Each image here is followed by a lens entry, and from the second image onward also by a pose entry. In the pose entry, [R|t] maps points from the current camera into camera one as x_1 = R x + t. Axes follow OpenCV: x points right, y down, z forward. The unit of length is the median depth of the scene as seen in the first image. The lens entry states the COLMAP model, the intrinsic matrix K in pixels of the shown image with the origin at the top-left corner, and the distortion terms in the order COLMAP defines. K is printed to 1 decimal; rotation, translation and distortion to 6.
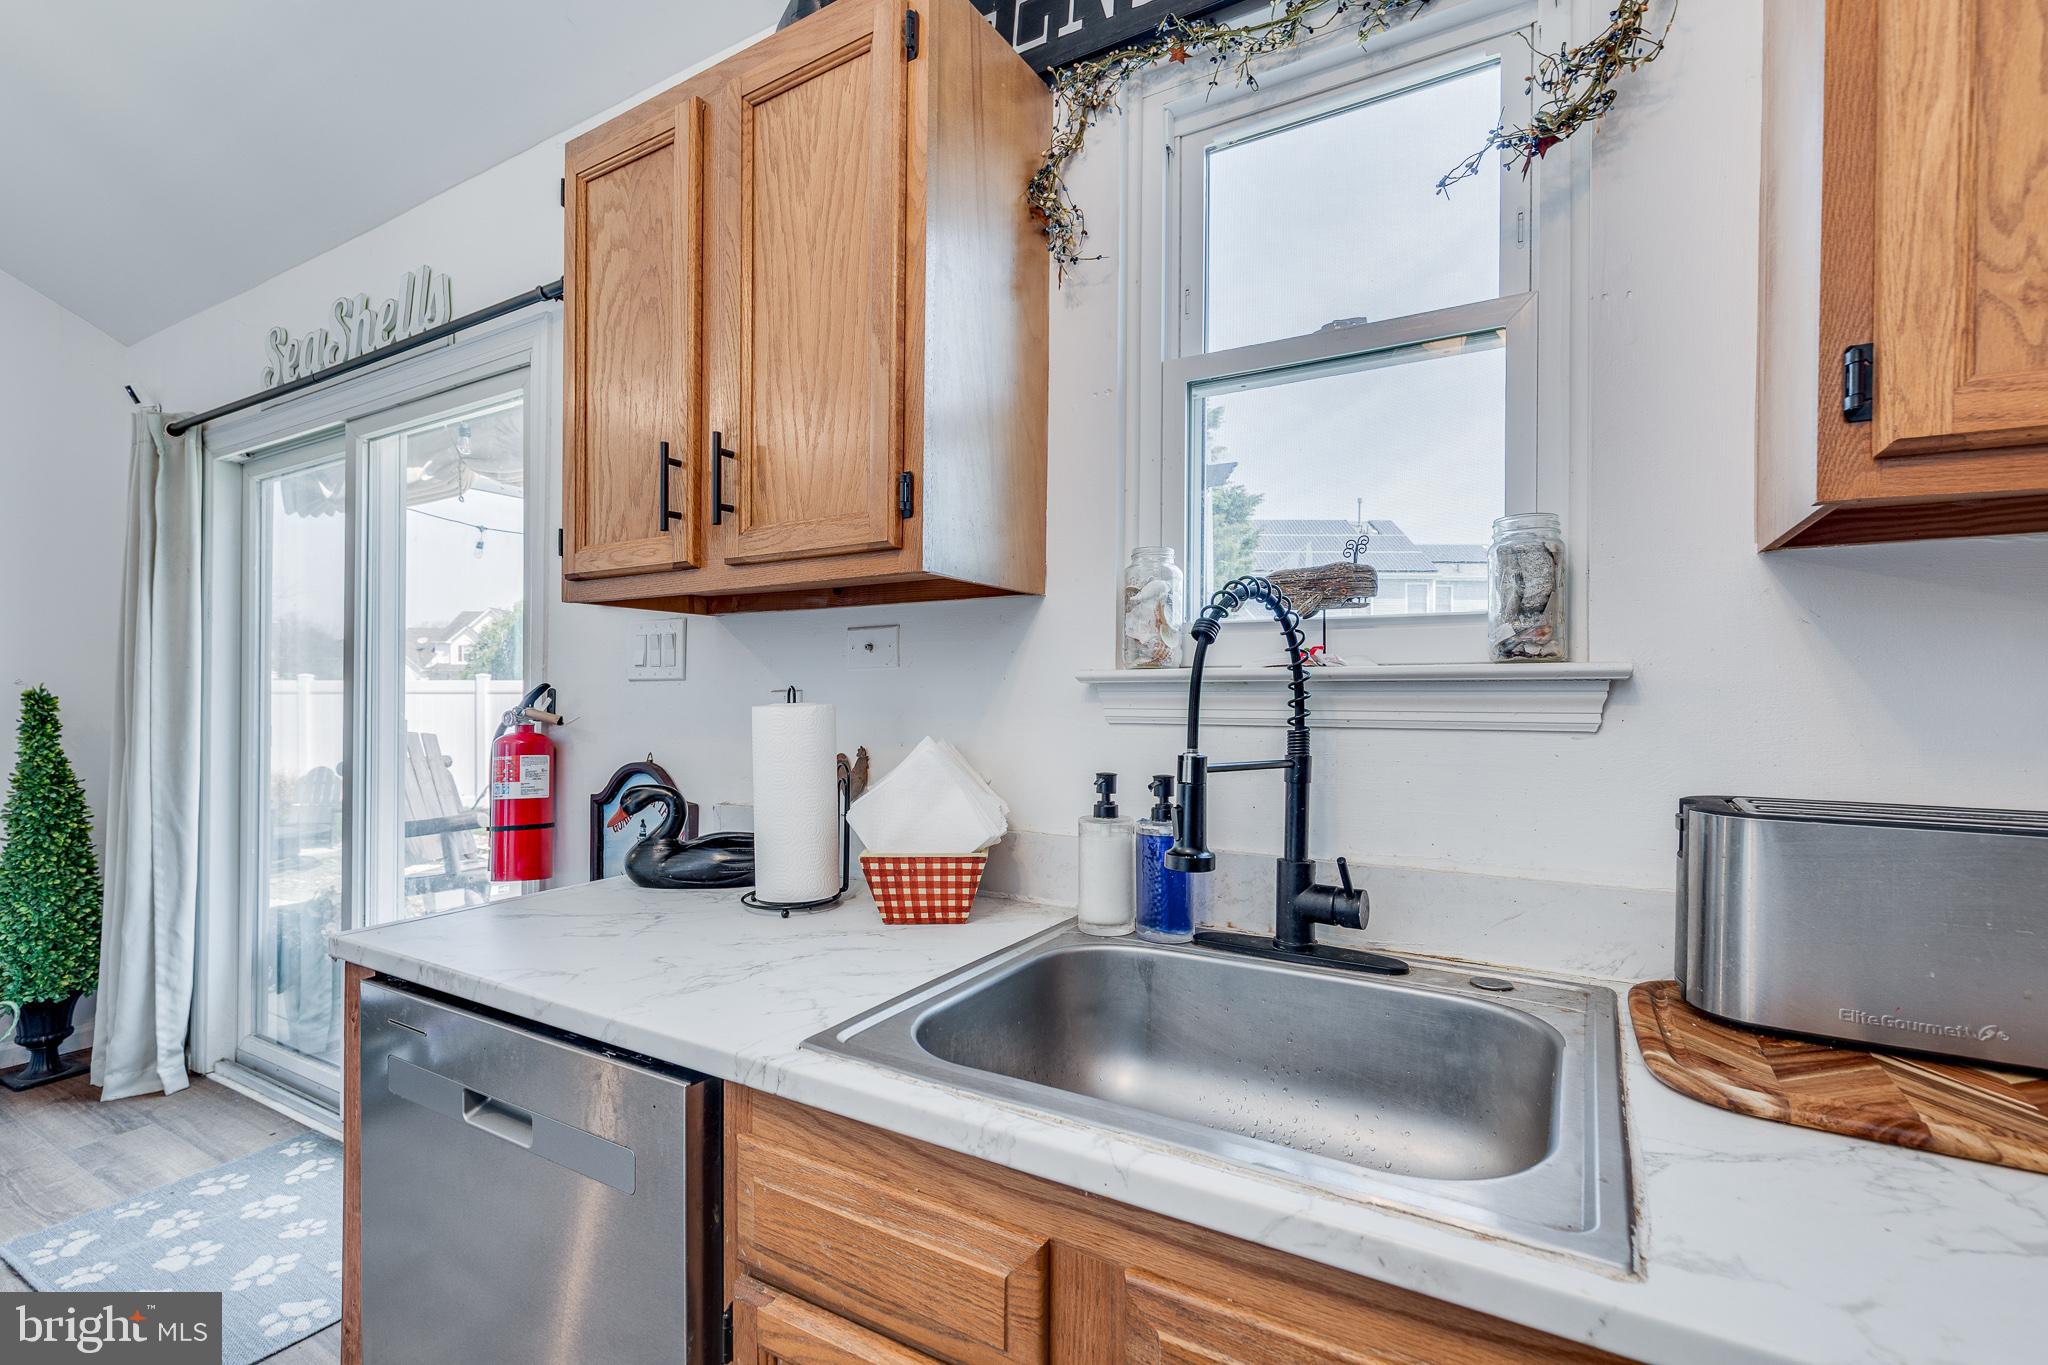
lens RADIAL K [[932.7, 0, 1024.7], [0, 932.7, 697.2], [0, 0, 1]] dist [0.007399, -0.001864]
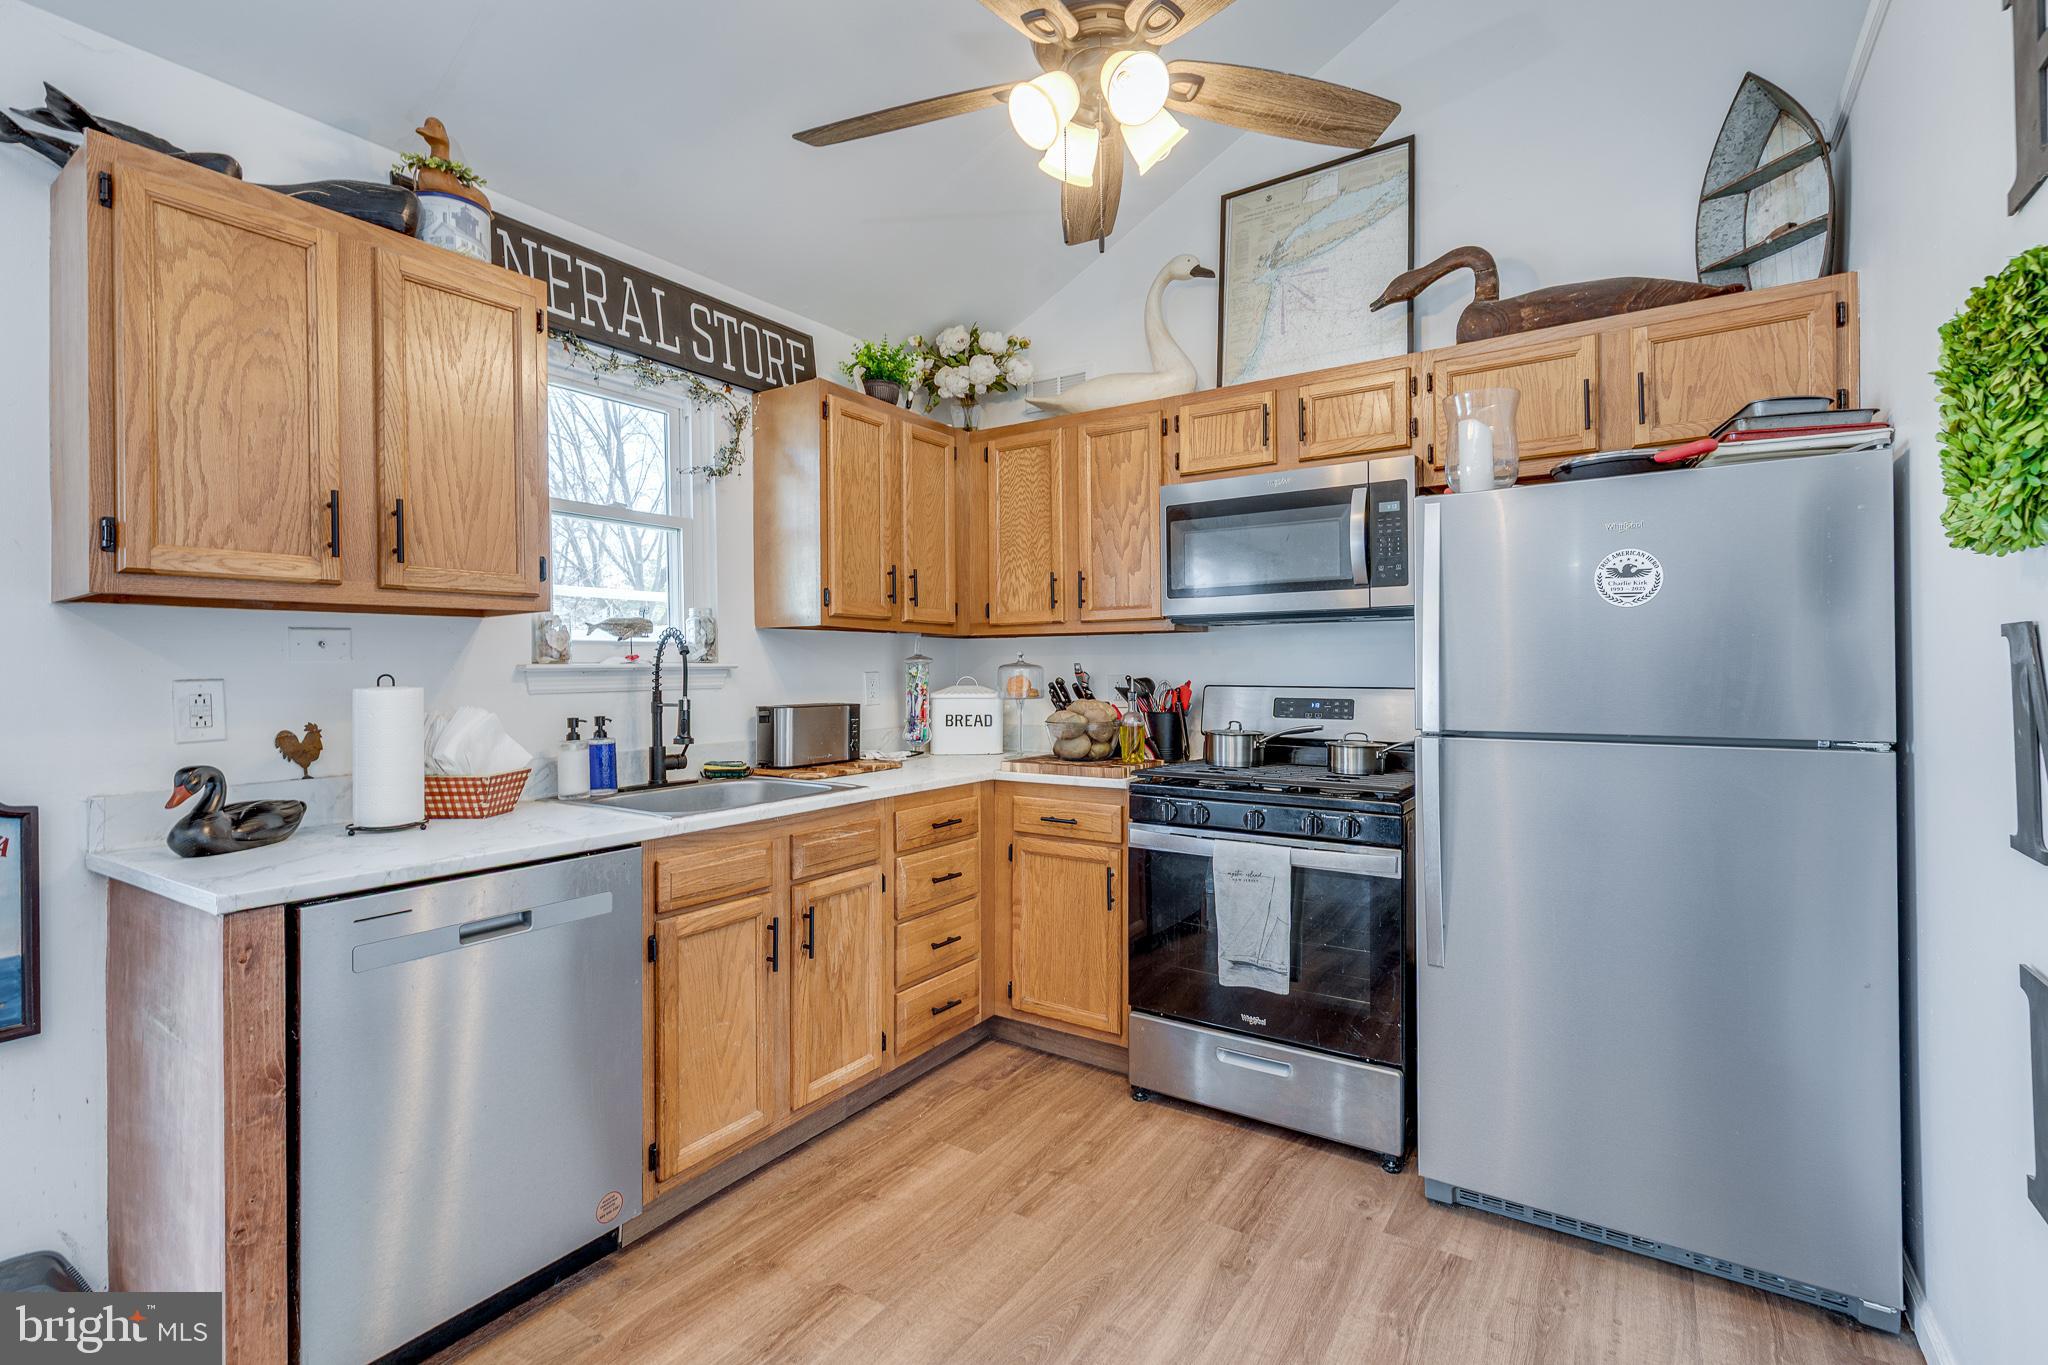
lens RADIAL K [[932.7, 0, 1025.4], [0, 932.7, 671.6], [0, 0, 1]] dist [0.007399, -0.001864]
pose [[0.044598, -0.003376, 0.998999, -1.808393], [0.020349, 0.999790, 0.002470, 0.000086], [-0.998798, 0.020218, 0.044658, -0.030873]]
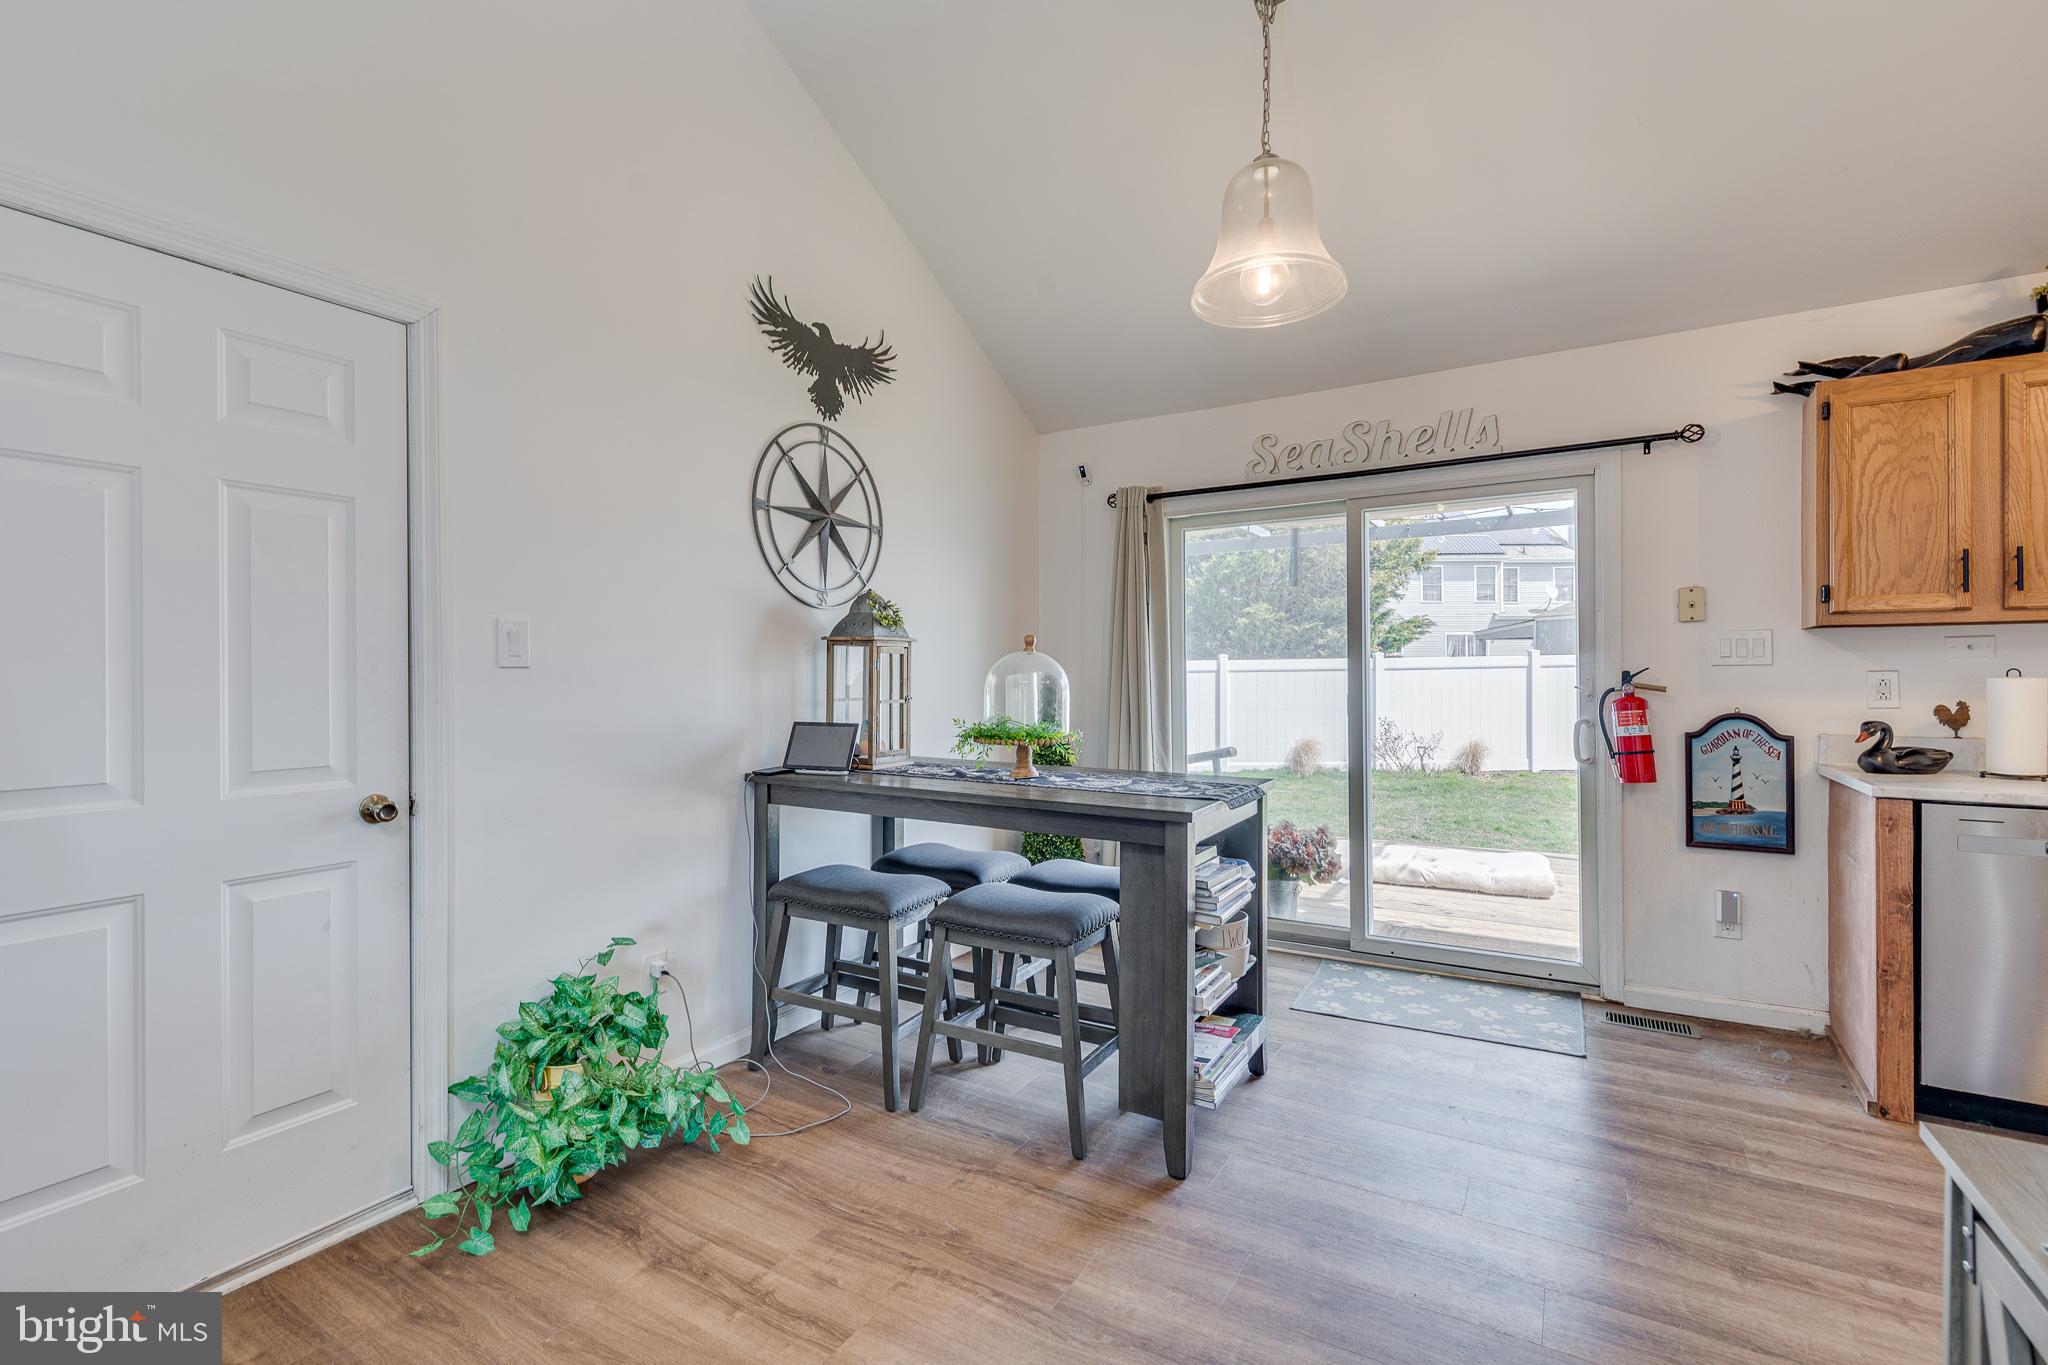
lens RADIAL K [[932.7, 0, 1011.3], [0, 932.7, 665.0], [0, 0, 1]] dist [0.007399, -0.001864]
pose [[0.999972, -0.005382, -0.005210, -2.659347], [0.005317, 0.999909, -0.012392, -0.007007], [0.005276, 0.012364, 0.999910, -1.134676]]
